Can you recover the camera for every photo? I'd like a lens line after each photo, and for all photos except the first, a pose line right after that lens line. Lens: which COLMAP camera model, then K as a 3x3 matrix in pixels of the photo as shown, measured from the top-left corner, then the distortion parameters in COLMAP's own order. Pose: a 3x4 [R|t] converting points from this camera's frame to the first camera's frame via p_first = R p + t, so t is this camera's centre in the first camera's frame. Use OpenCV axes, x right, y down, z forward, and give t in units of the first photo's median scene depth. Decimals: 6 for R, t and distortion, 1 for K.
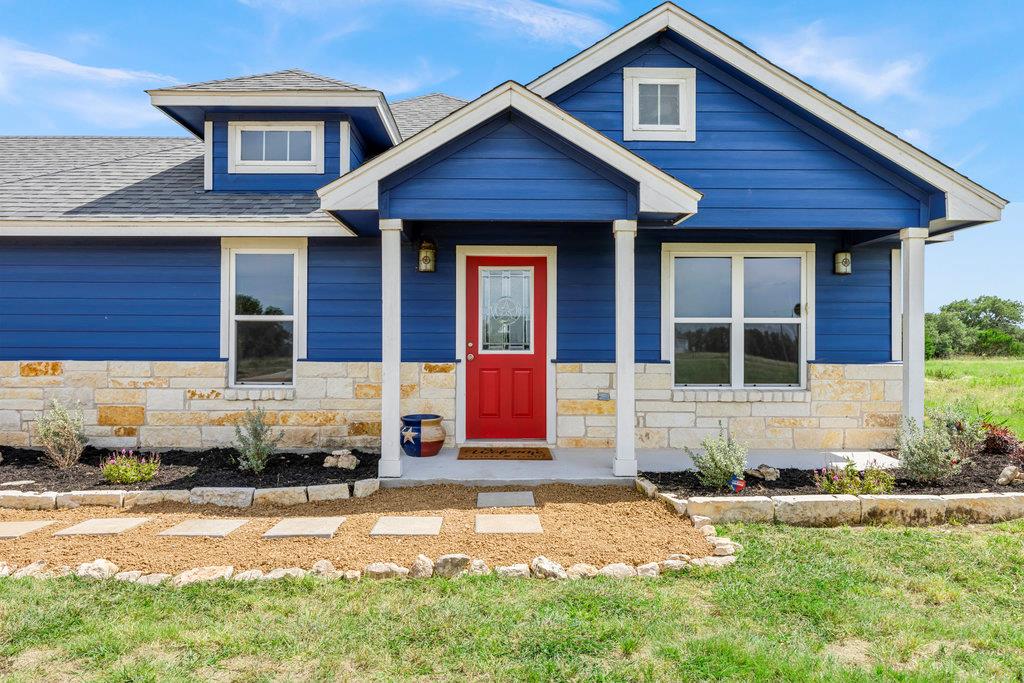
lens RADIAL K [[718.1, 0, 512.0], [0, 718.1, 341.5], [0, 0, 1]] dist [-0.005989, -0.000487]
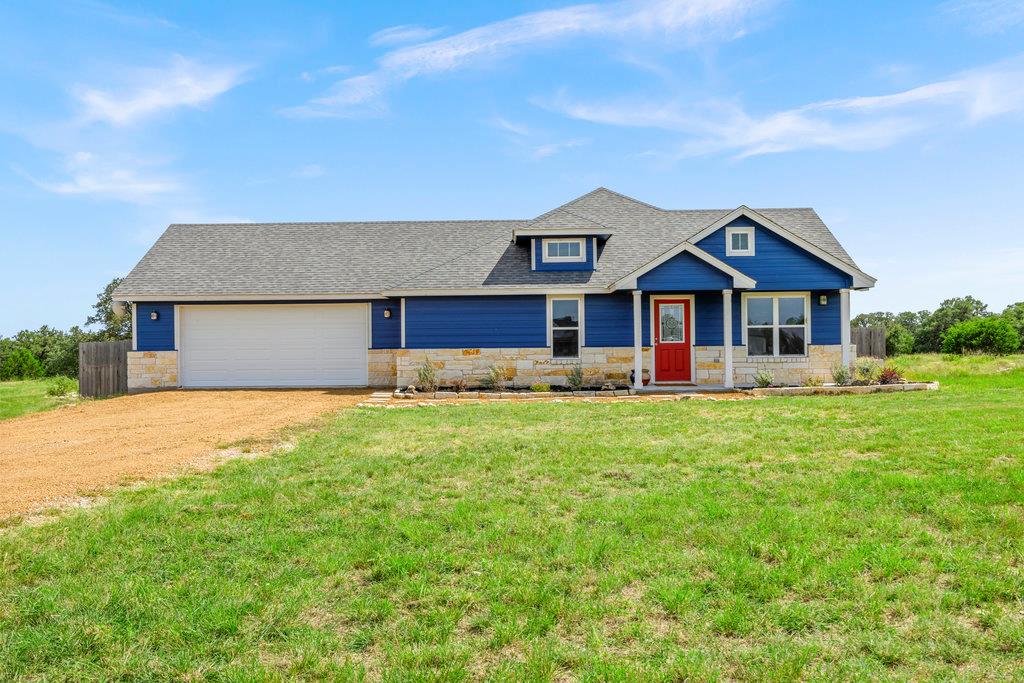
lens RADIAL K [[944.1, 0, 512.0], [0, 944.1, 341.5], [0, 0, 1]] dist [0.003093, 0.002750]
pose [[0.999524, -0.014164, -0.027424, -0.436116], [0.014153, 0.999900, -0.000566, 0.008061], [0.027429, 0.000178, 0.999624, -2.001151]]
